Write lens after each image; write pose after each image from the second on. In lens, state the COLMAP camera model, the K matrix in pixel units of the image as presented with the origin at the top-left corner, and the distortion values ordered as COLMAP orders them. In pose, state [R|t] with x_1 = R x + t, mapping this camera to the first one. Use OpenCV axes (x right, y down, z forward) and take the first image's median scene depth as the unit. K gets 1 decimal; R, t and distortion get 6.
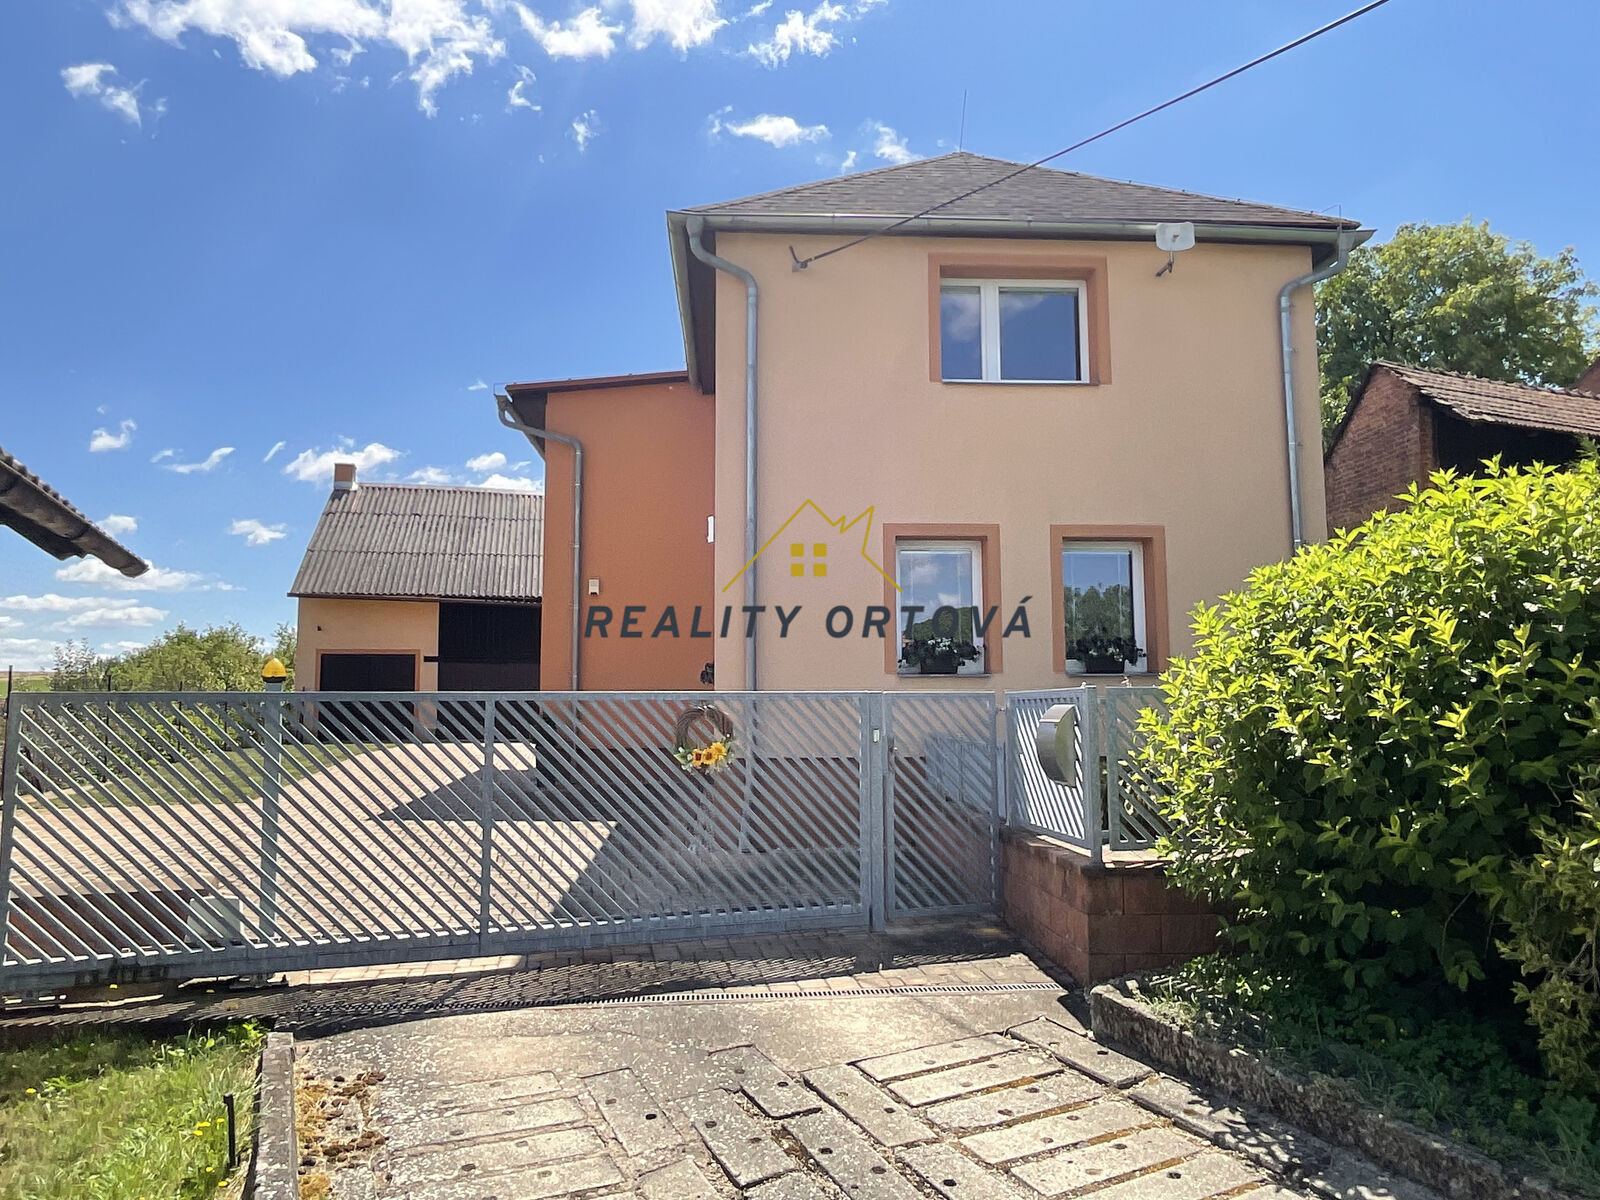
lens RADIAL K [[1114.2, 0, 800.0], [0, 1114.2, 600.0], [0, 0, 1]] dist [-0.004201, -0.003283]
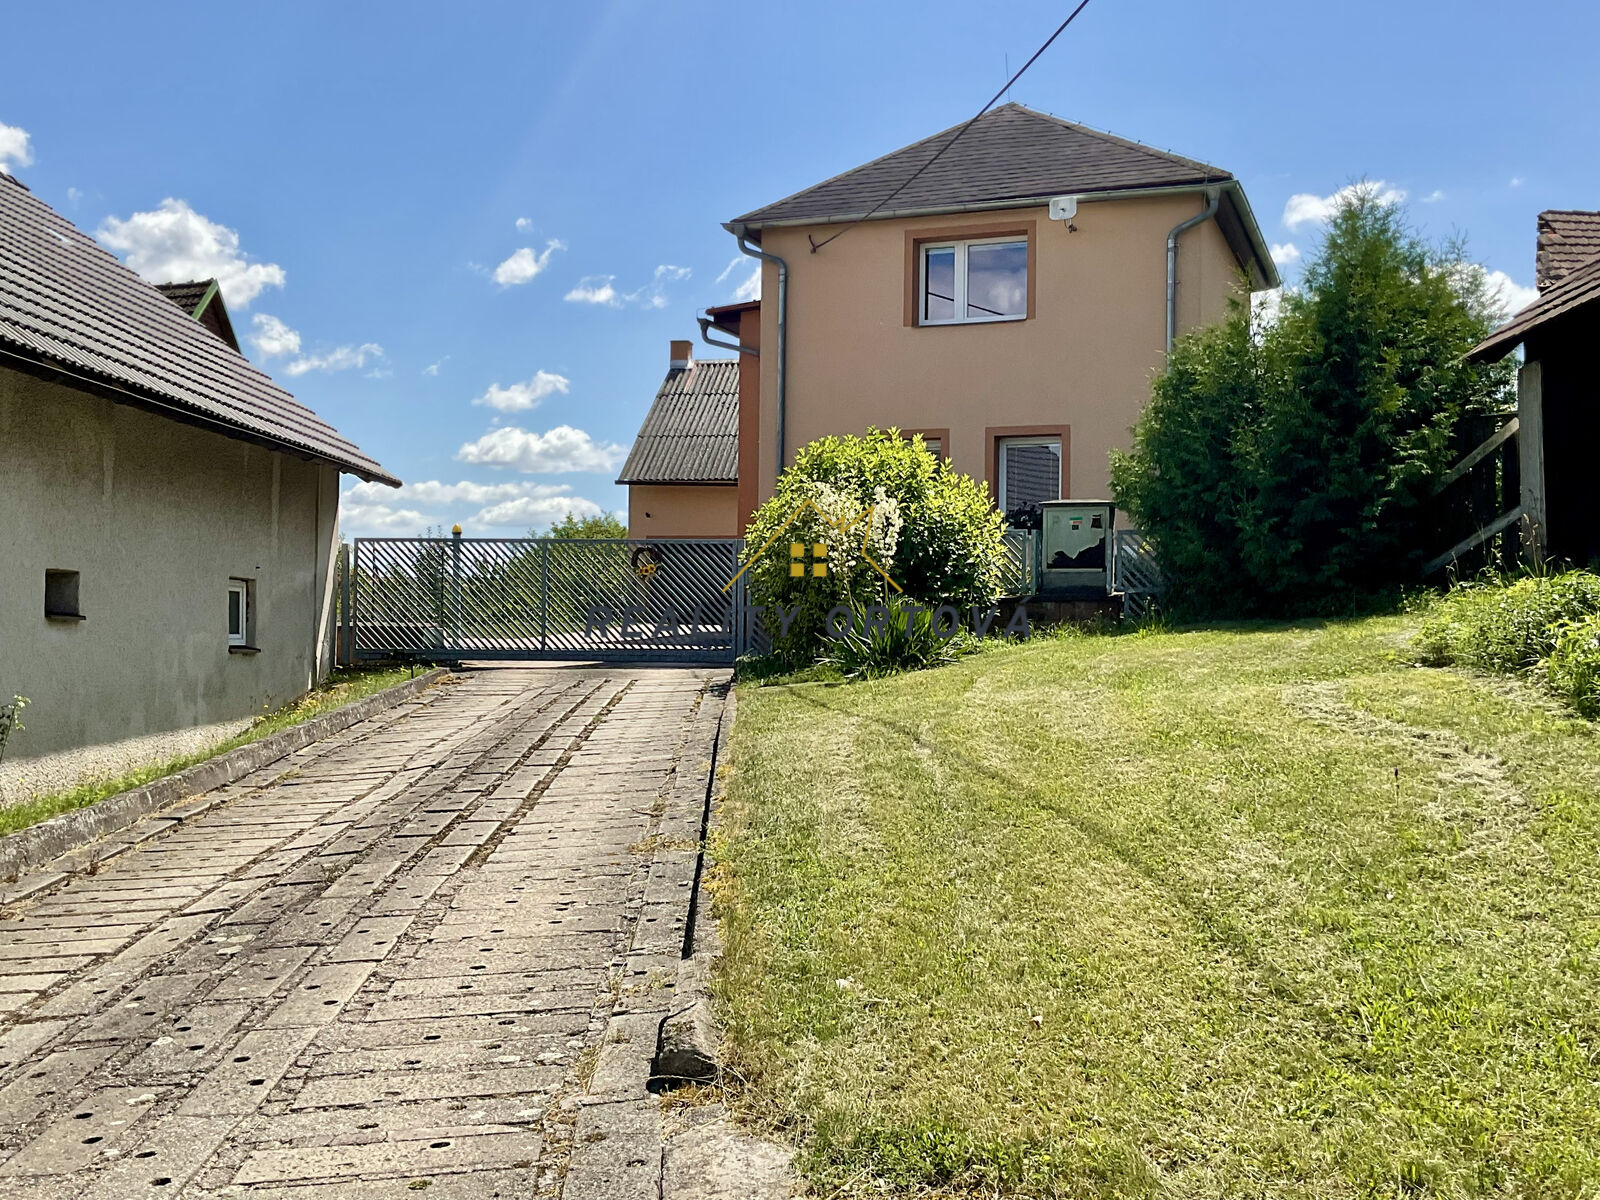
lens RADIAL K [[1764.4, 0, 800.0], [0, 1764.4, 600.0], [0, 0, 1]] dist [0.000924, -0.000850]
pose [[0.918563, -0.000387, -0.395275, 0.323892], [0.030196, 0.997146, 0.069195, -0.003941], [0.394120, -0.075496, 0.915953, -0.409356]]
